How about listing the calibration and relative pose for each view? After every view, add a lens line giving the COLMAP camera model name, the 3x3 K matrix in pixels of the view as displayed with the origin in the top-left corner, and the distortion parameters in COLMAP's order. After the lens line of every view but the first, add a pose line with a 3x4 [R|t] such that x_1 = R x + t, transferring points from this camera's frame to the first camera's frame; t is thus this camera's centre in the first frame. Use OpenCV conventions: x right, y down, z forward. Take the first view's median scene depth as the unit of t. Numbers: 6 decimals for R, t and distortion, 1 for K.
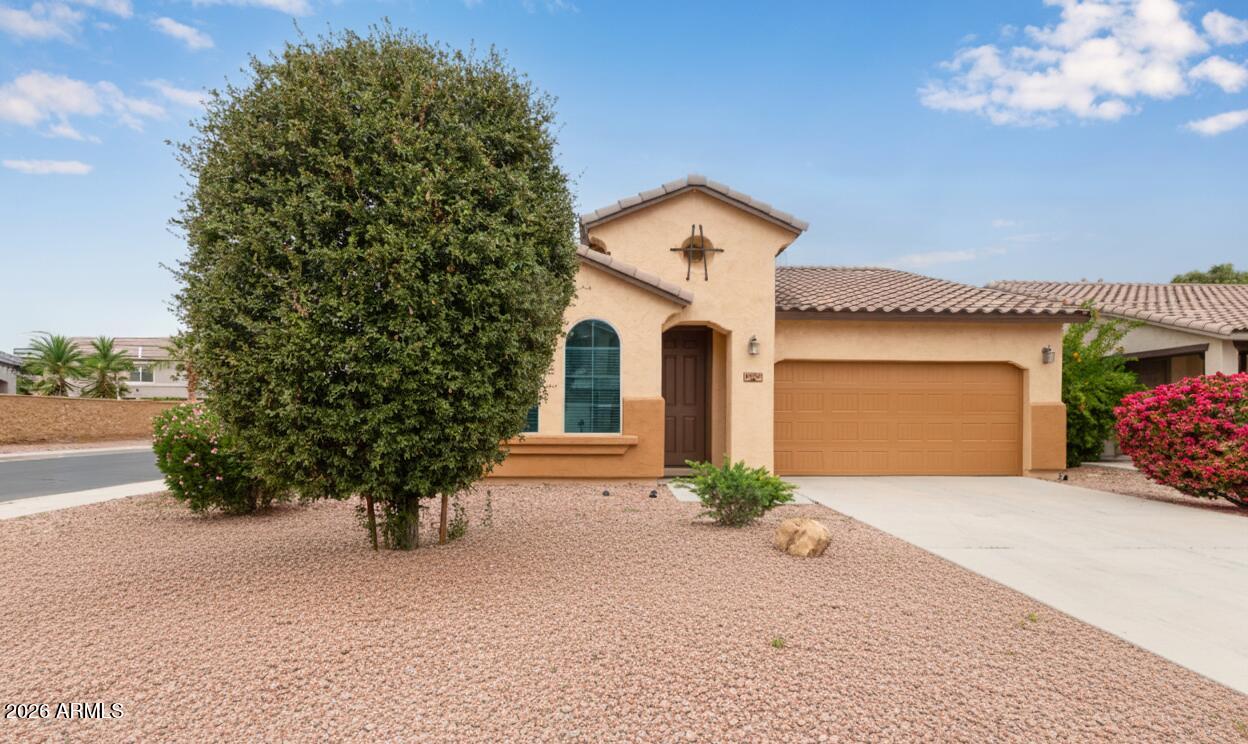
lens RADIAL K [[639.7, 0, 631.0], [0, 639.7, 381.8], [0, 0, 1]] dist [0.002432, 0.001840]
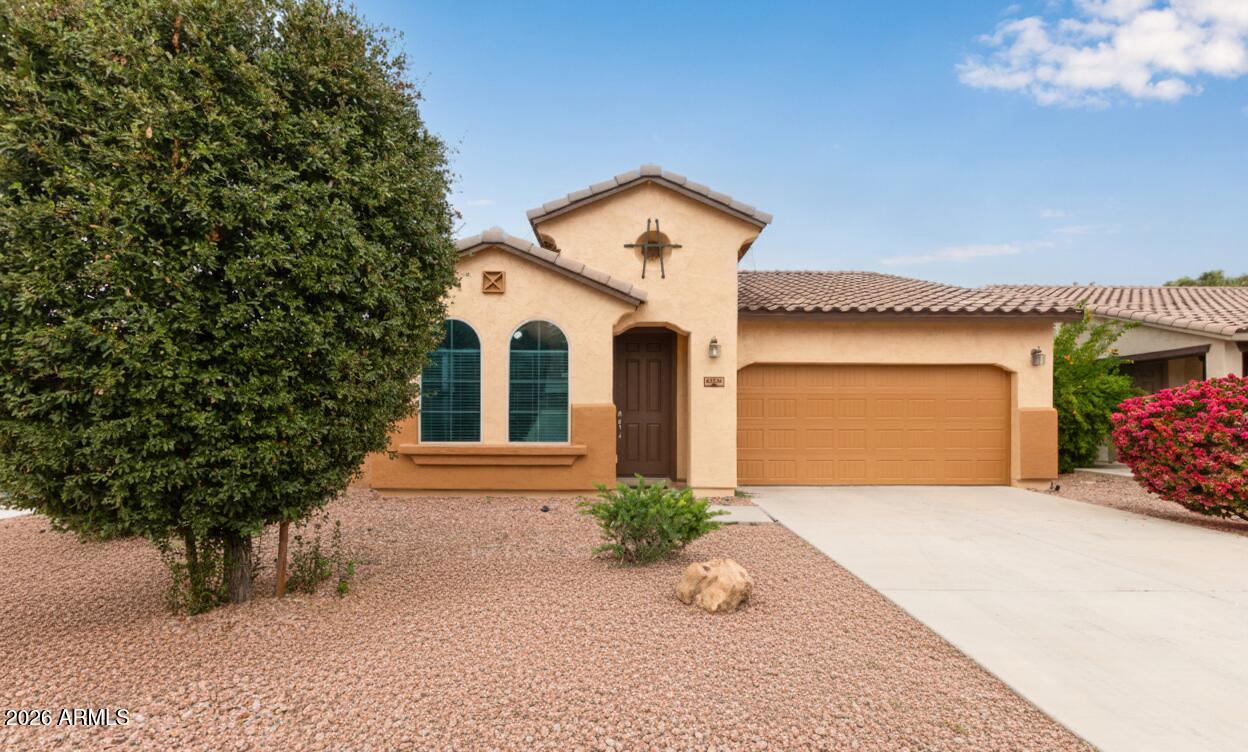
lens RADIAL K [[597.7, 0, 621.5], [0, 597.7, 386.0], [0, 0, 1]] dist [-0.003067, -0.001575]
pose [[0.999344, -0.003716, -0.036026, 0.088690], [0.003630, 0.999990, -0.002453, 0.000445], [0.036034, 0.002320, 0.999348, 0.127763]]
